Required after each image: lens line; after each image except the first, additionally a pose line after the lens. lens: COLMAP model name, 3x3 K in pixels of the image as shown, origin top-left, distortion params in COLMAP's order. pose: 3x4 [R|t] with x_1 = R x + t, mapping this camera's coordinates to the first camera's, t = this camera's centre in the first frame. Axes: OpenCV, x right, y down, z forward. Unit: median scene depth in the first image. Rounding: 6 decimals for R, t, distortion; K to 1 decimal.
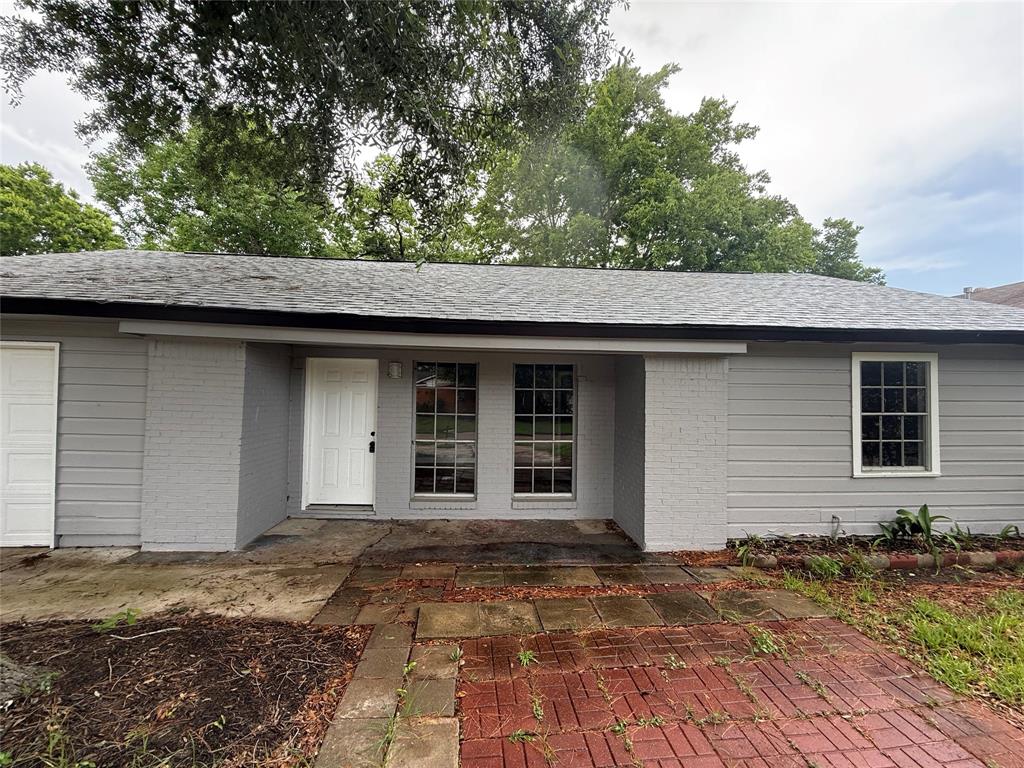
lens RADIAL K [[408.6, 0, 512.0], [0, 408.6, 384.0], [0, 0, 1]] dist [-0.001355, 0.000439]
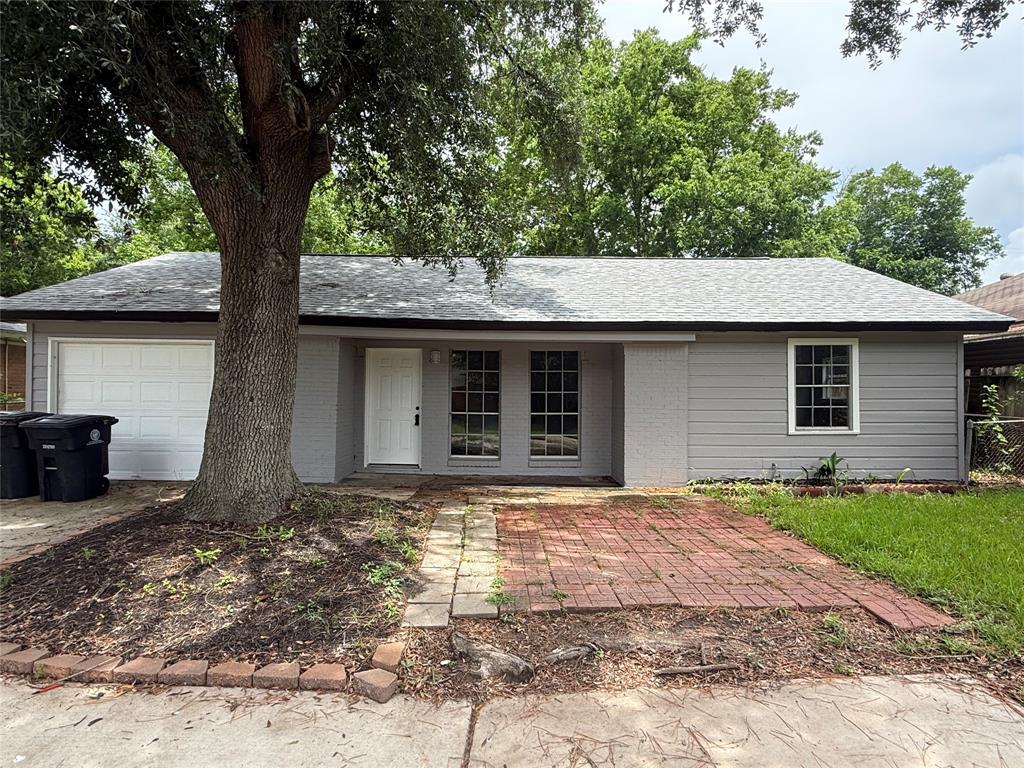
lens RADIAL K [[566.3, 0, 512.0], [0, 566.3, 384.0], [0, 0, 1]] dist [0.000269, 0.000079]
pose [[0.998319, -0.008982, -0.057261, 0.051322], [0.009324, 0.999940, 0.005717, 0.042762], [0.057206, -0.006241, 0.998343, -0.754102]]
